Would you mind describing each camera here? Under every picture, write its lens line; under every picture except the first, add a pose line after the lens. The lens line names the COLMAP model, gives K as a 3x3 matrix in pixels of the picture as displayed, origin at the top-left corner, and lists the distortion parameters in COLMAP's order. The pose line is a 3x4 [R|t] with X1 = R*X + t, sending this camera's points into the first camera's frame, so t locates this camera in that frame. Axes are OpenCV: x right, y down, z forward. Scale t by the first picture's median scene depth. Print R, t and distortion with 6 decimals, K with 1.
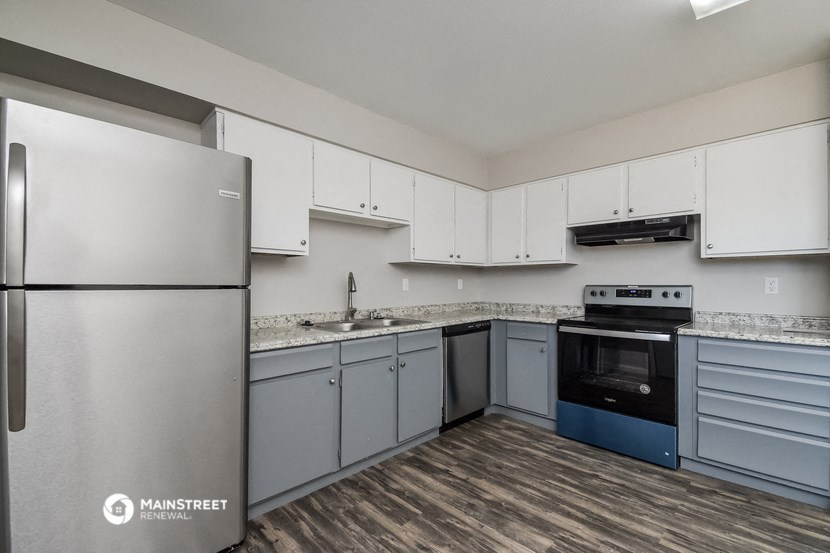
lens RADIAL K [[368.3, 0, 419.1], [0, 368.3, 279.1], [0, 0, 1]] dist [0.024642, -0.000783]
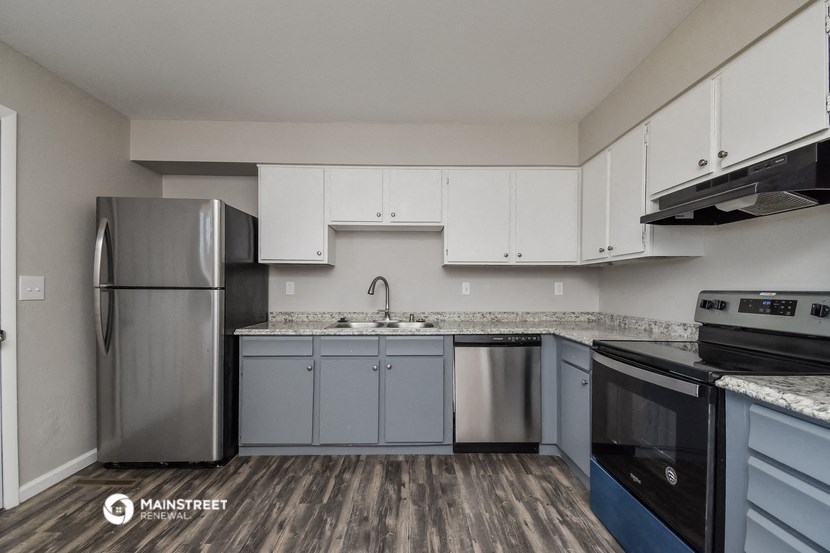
lens RADIAL K [[368.3, 0, 416.7], [0, 368.3, 283.2], [0, 0, 1]] dist [0.024642, -0.000783]
pose [[0.714887, -0.005935, -0.699214, 0.682793], [0.003718, 0.999982, -0.004687, 0.006682], [0.699230, 0.000751, 0.714897, 0.309965]]
